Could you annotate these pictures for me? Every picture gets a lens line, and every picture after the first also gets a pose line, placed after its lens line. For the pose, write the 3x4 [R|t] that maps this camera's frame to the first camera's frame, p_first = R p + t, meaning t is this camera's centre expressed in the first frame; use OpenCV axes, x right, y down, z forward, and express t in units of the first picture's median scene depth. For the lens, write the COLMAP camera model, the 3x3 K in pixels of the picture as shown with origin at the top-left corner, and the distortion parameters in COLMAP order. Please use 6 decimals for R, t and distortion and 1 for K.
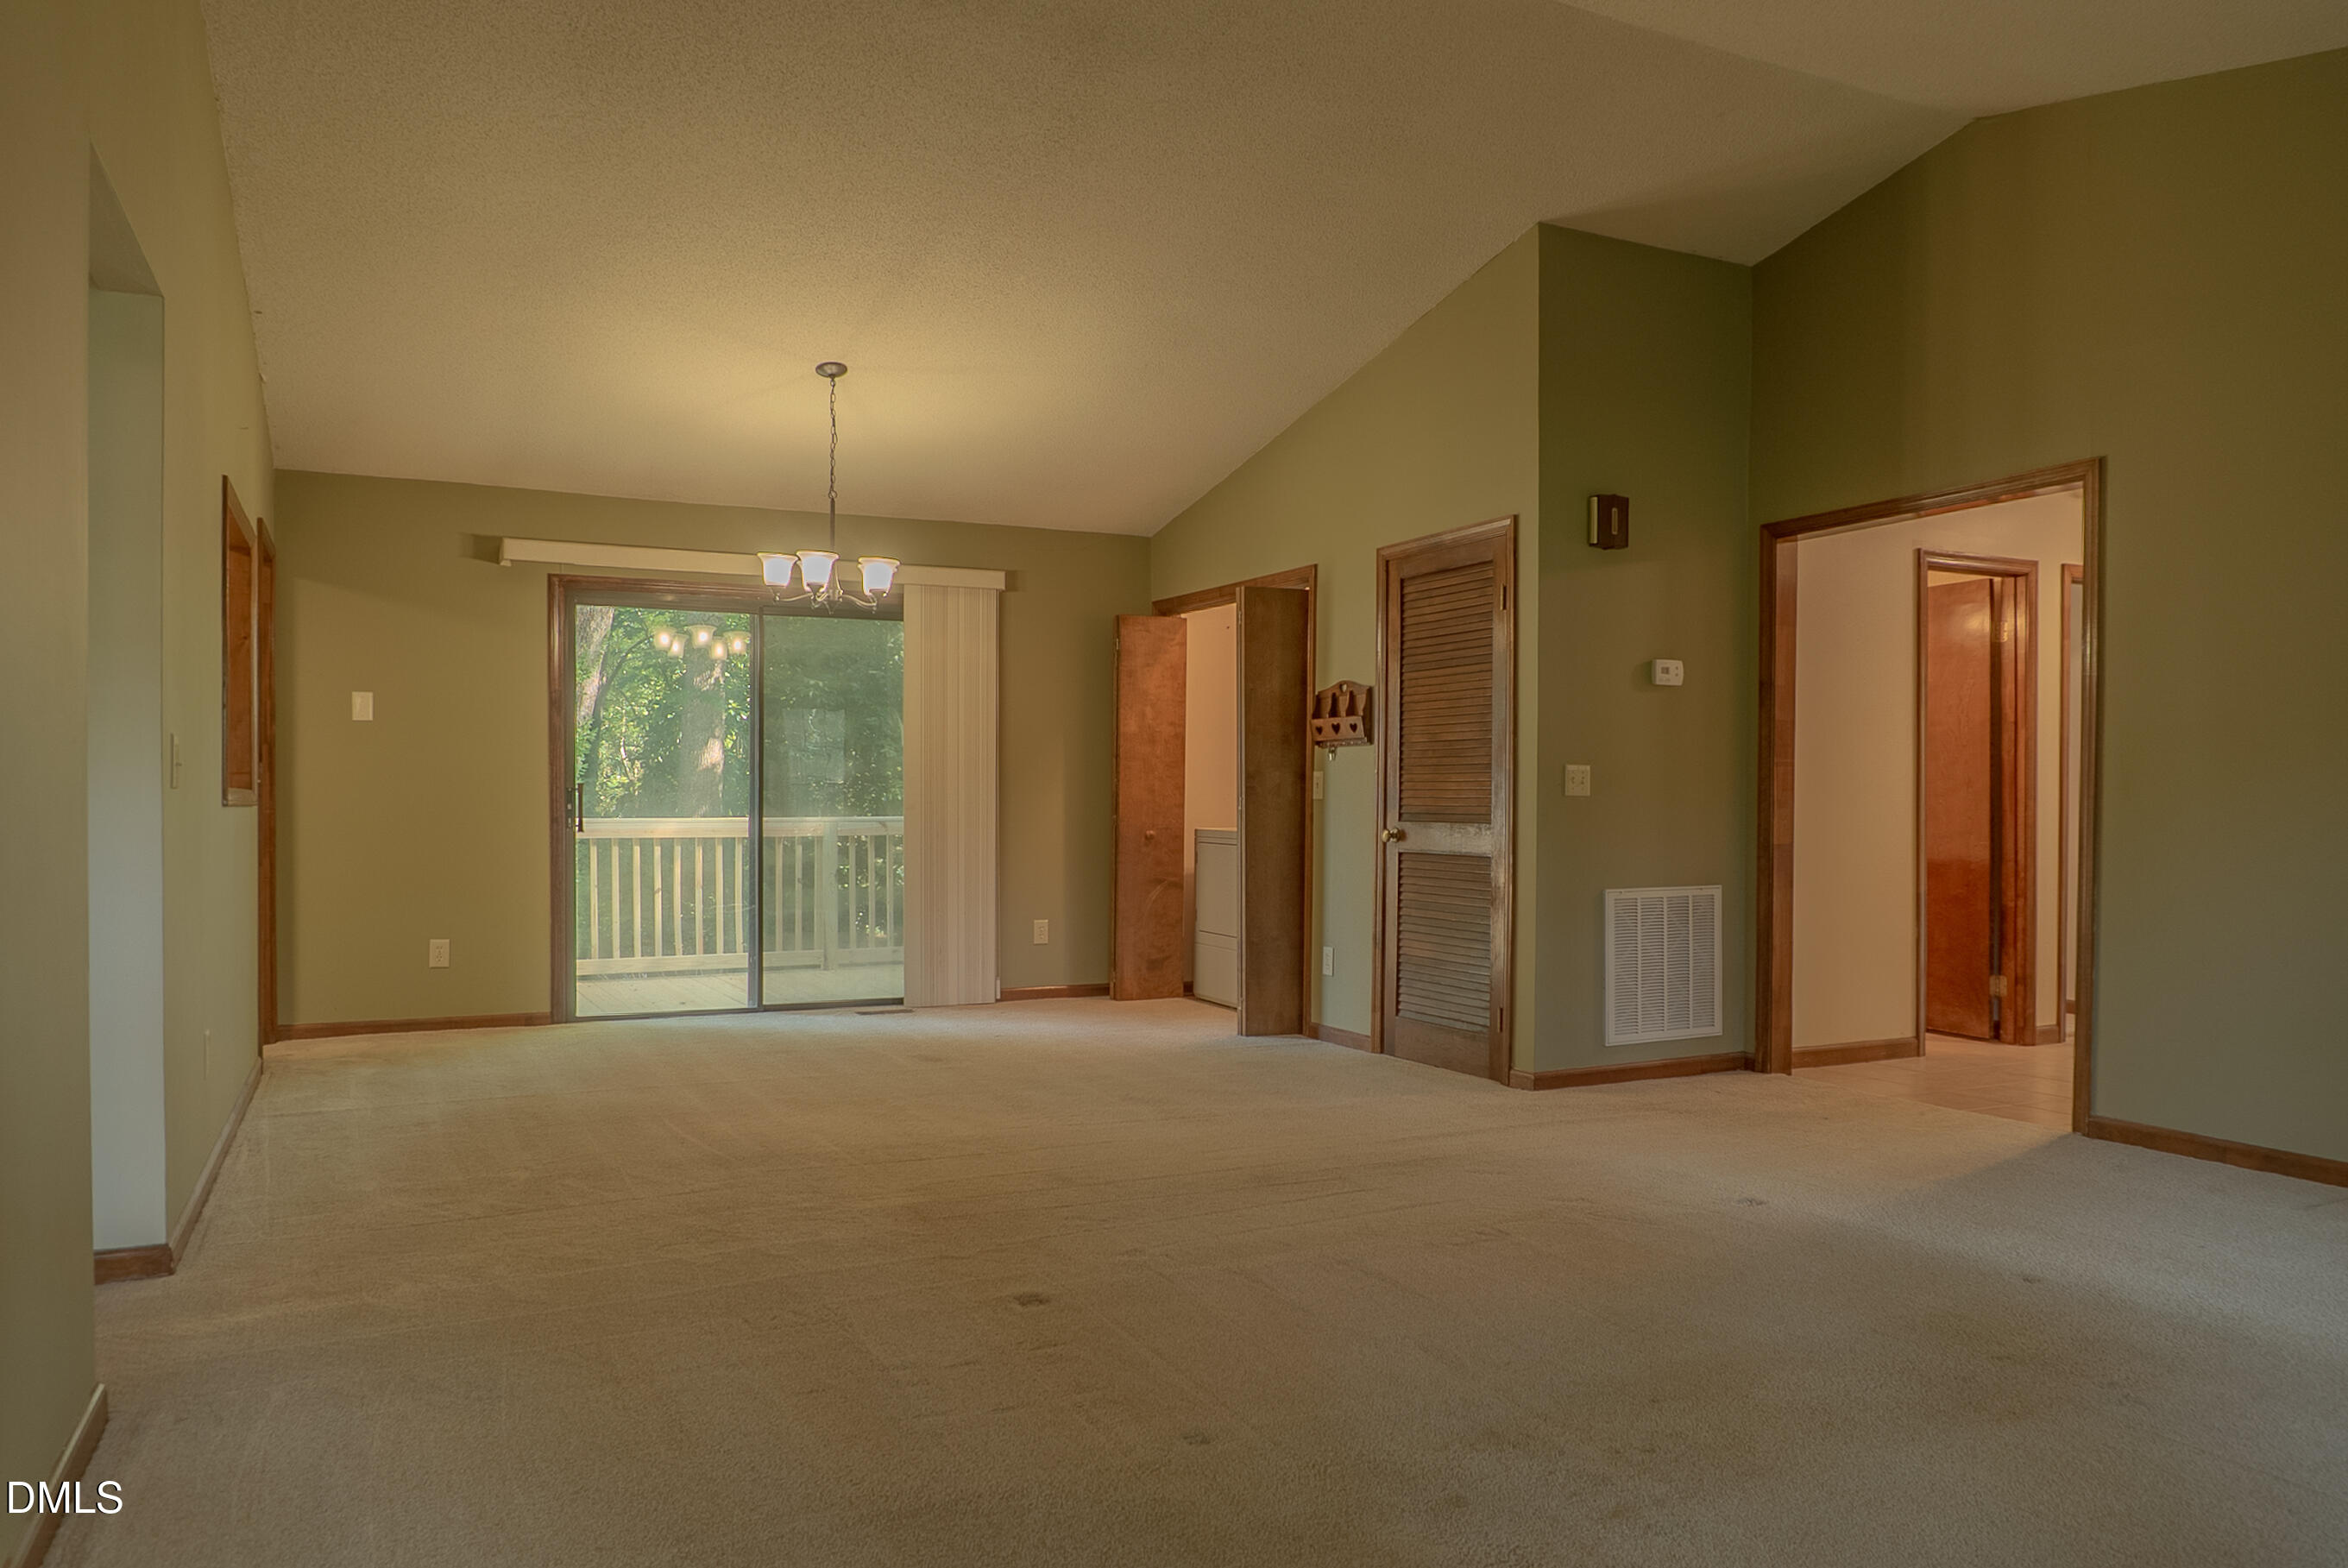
lens RADIAL K [[1614.7, 0, 1175.2], [0, 1614.7, 816.0], [0, 0, 1]] dist [-0.041229, -0.001309]
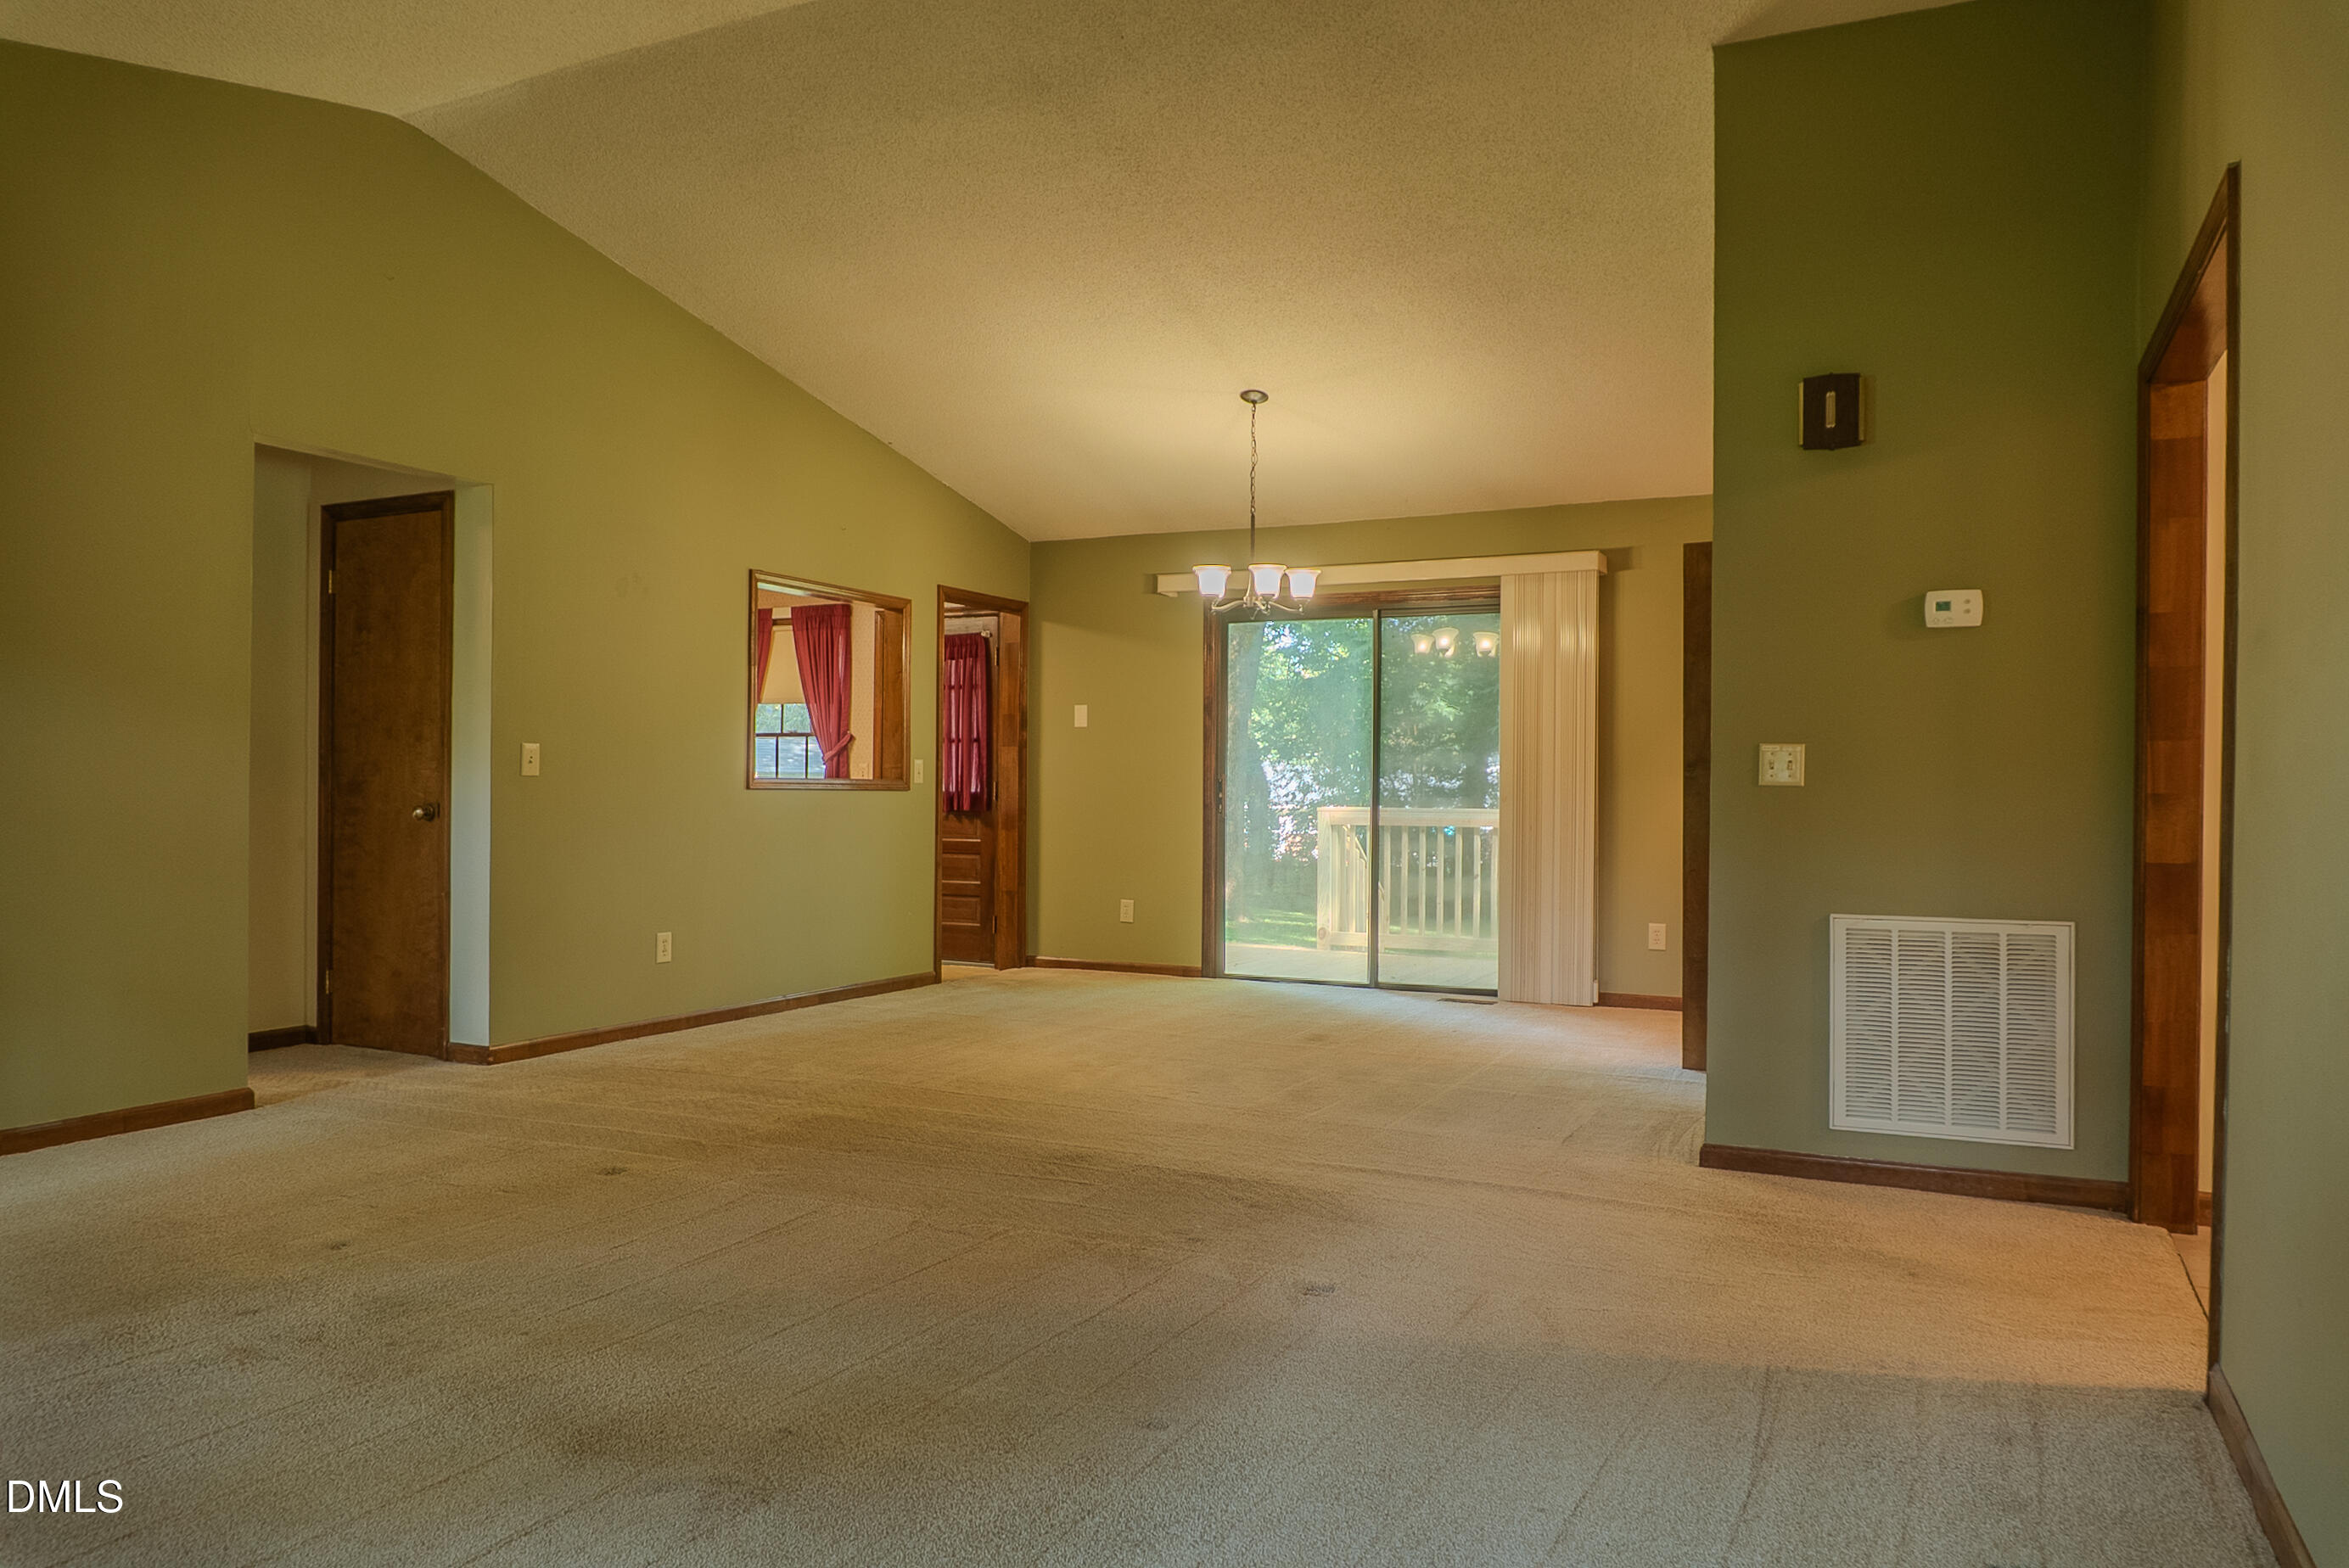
lens RADIAL K [[1578.0, 0, 1162.6], [0, 1578.0, 788.4], [0, 0, 1]] dist [-0.019325, -0.002928]
pose [[0.607214, 0.003880, -0.794529, 0.568411], [-0.017809, 0.999803, -0.008729, 0.000203], [0.794339, 0.019450, 0.607164, 0.284176]]
